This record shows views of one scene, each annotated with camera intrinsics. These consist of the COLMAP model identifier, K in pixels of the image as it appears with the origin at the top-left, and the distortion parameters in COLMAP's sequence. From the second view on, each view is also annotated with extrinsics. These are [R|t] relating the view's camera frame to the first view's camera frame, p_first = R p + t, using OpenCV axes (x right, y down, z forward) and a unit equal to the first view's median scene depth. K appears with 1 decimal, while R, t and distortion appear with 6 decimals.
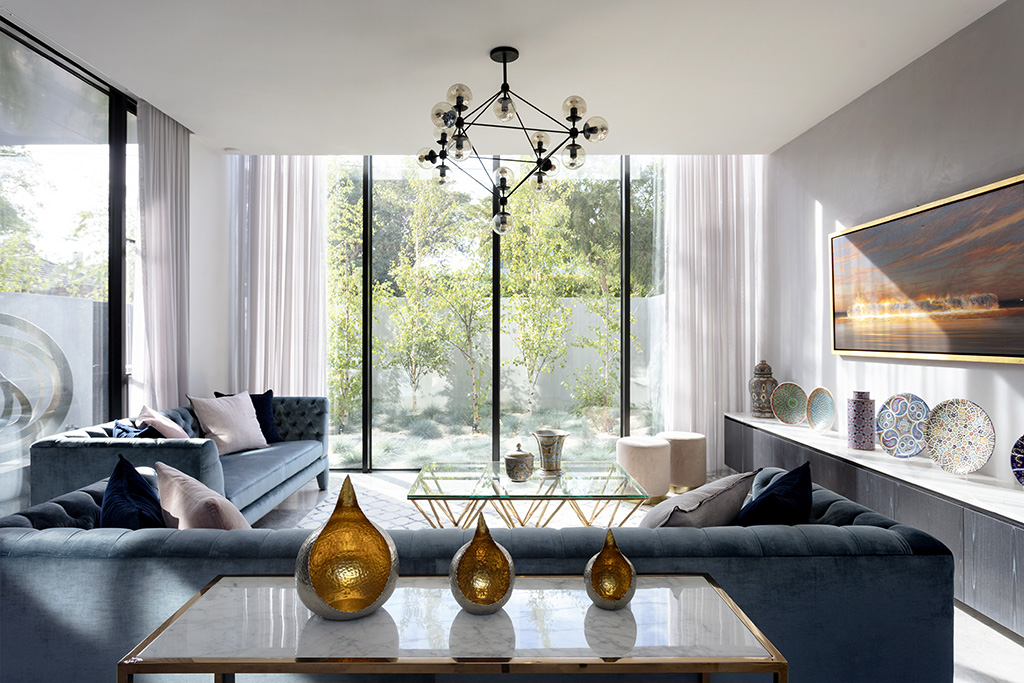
lens RADIAL K [[586.5, 0, 512.0], [0, 586.5, 341.5], [0, 0, 1]] dist [0.041502, 0.000829]
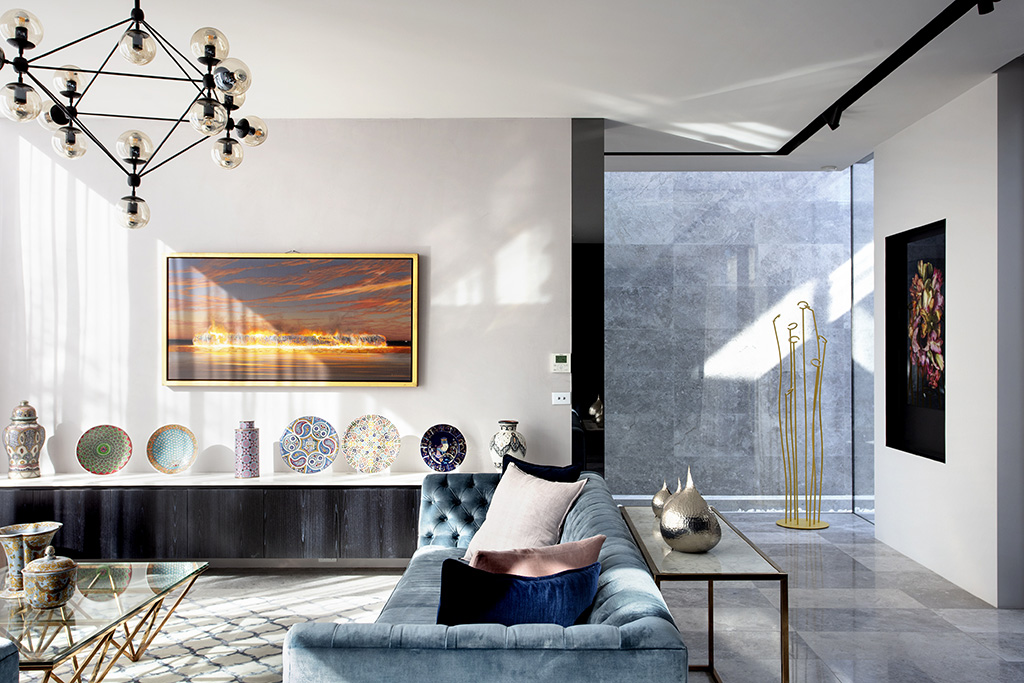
lens RADIAL K [[952.9, 0, 512.0], [0, 952.9, 341.5], [0, 0, 1]] dist [0.003093, -0.001926]
pose [[0.033219, 0.007977, 0.999416, -1.165829], [0.006457, 0.999946, -0.008195, -0.040006], [-0.999427, 0.006725, 0.033166, 0.556001]]
